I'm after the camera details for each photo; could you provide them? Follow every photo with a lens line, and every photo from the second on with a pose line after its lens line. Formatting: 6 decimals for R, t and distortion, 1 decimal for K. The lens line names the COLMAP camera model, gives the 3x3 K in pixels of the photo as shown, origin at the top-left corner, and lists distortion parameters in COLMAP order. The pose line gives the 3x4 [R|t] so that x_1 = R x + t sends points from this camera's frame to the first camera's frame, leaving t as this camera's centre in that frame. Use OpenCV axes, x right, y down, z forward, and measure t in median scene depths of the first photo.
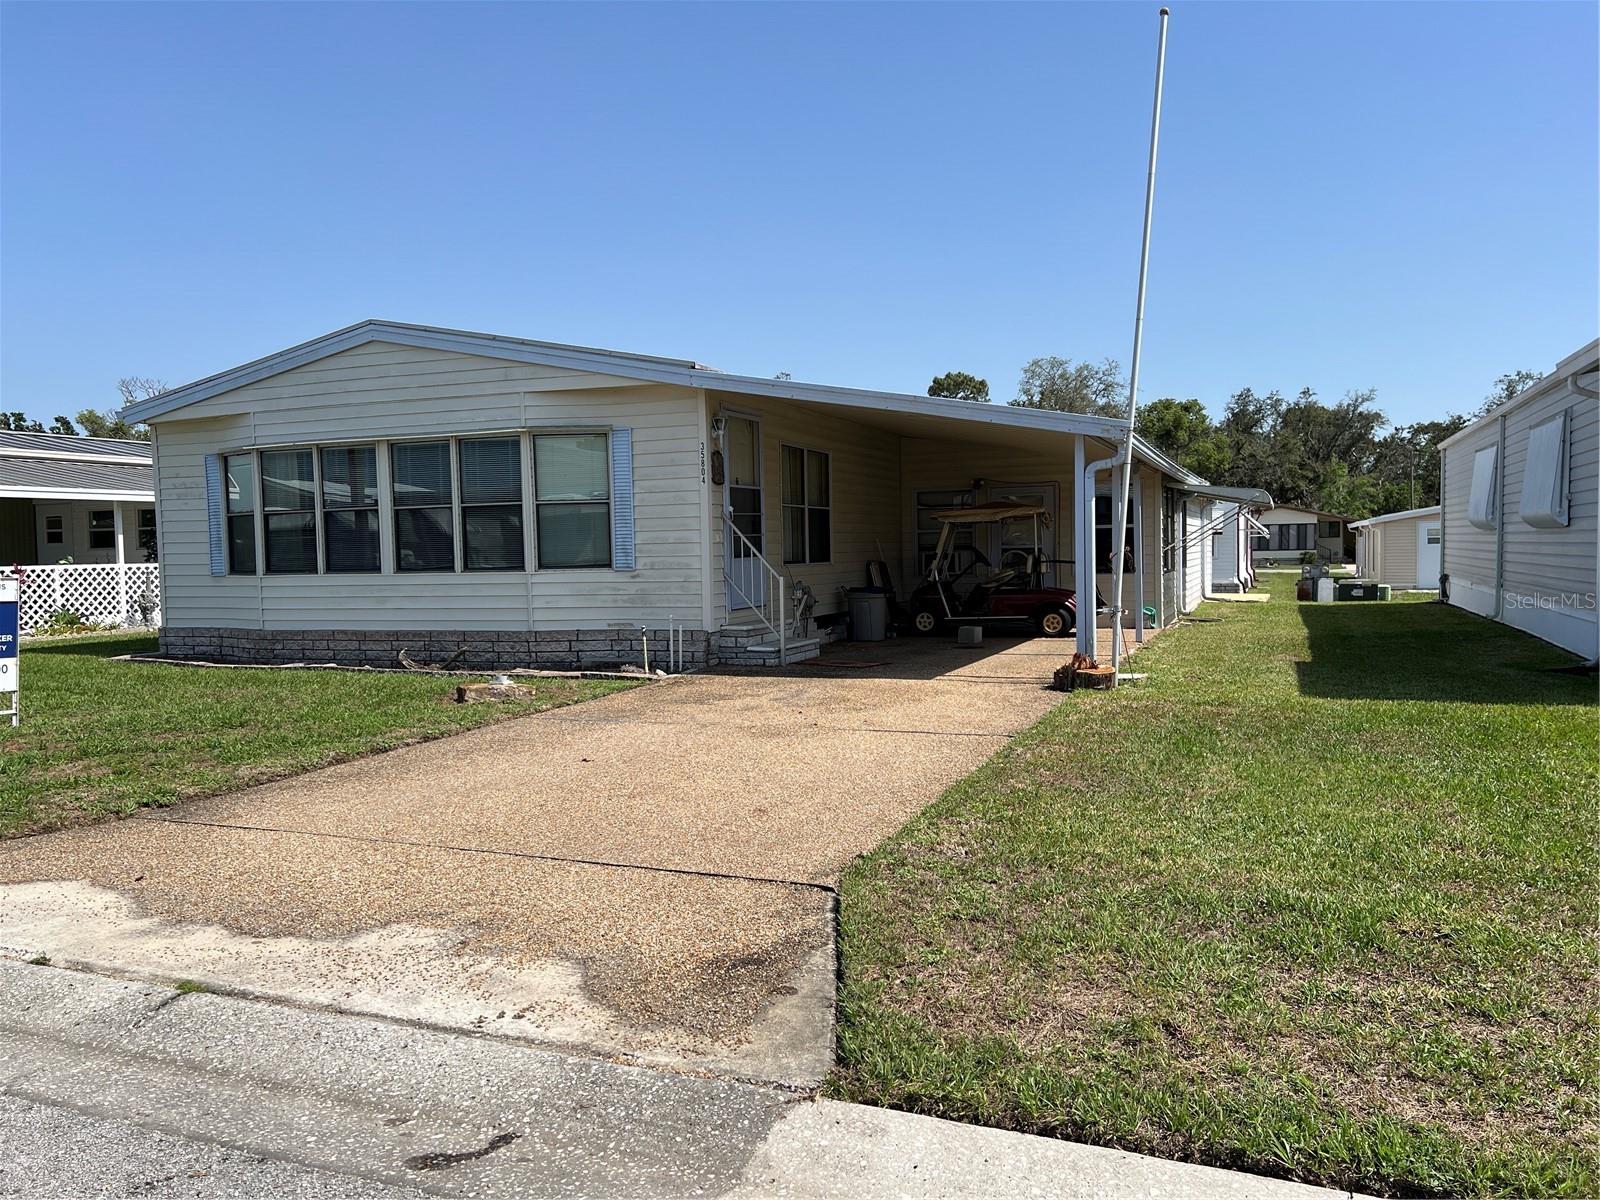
lens RADIAL K [[1203.7, 0, 795.5], [0, 1203.7, 606.4], [0, 0, 1]] dist [0.004991, 0.000090]
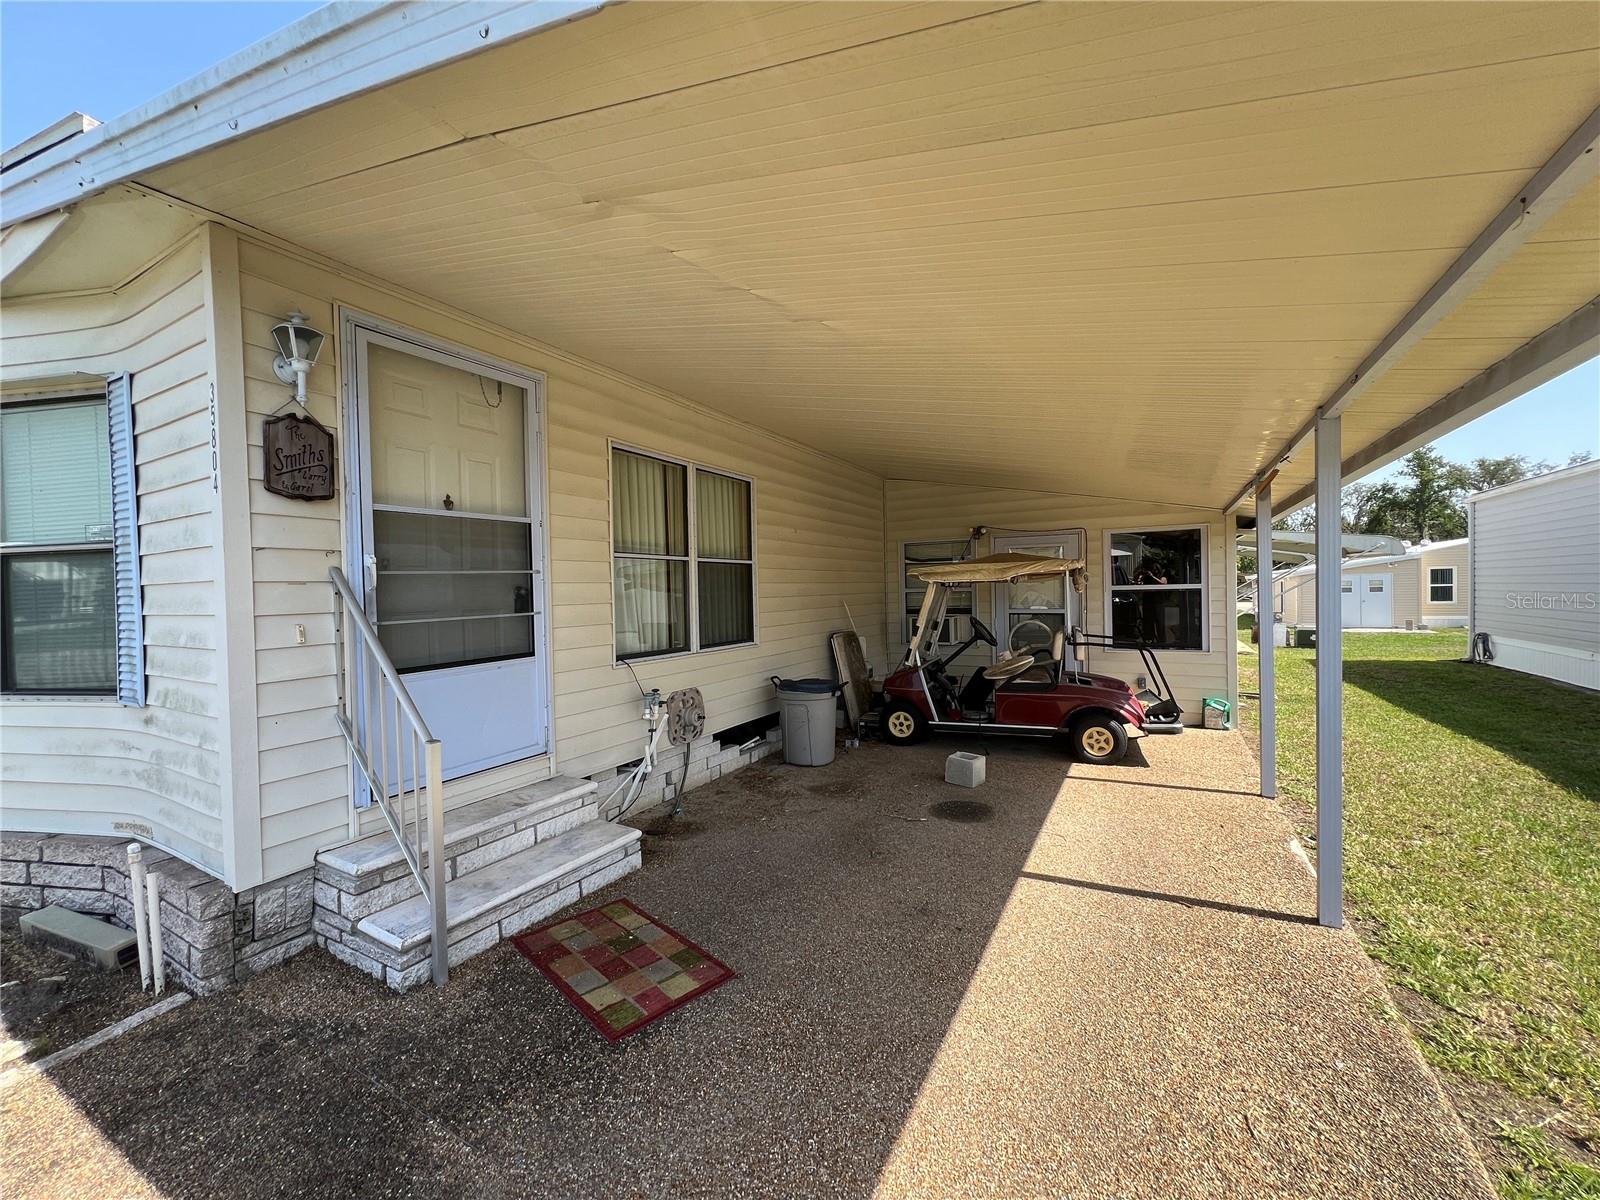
lens RADIAL K [[645.0, 0, 812.0], [0, 645.0, 595.2], [0, 0, 1]] dist [-0.002147, -0.000610]
pose [[0.994724, 0.003961, -0.102515, 0.094919], [-0.007513, 0.999384, -0.034287, -0.049266], [0.102316, 0.034877, 0.994140, 0.624440]]
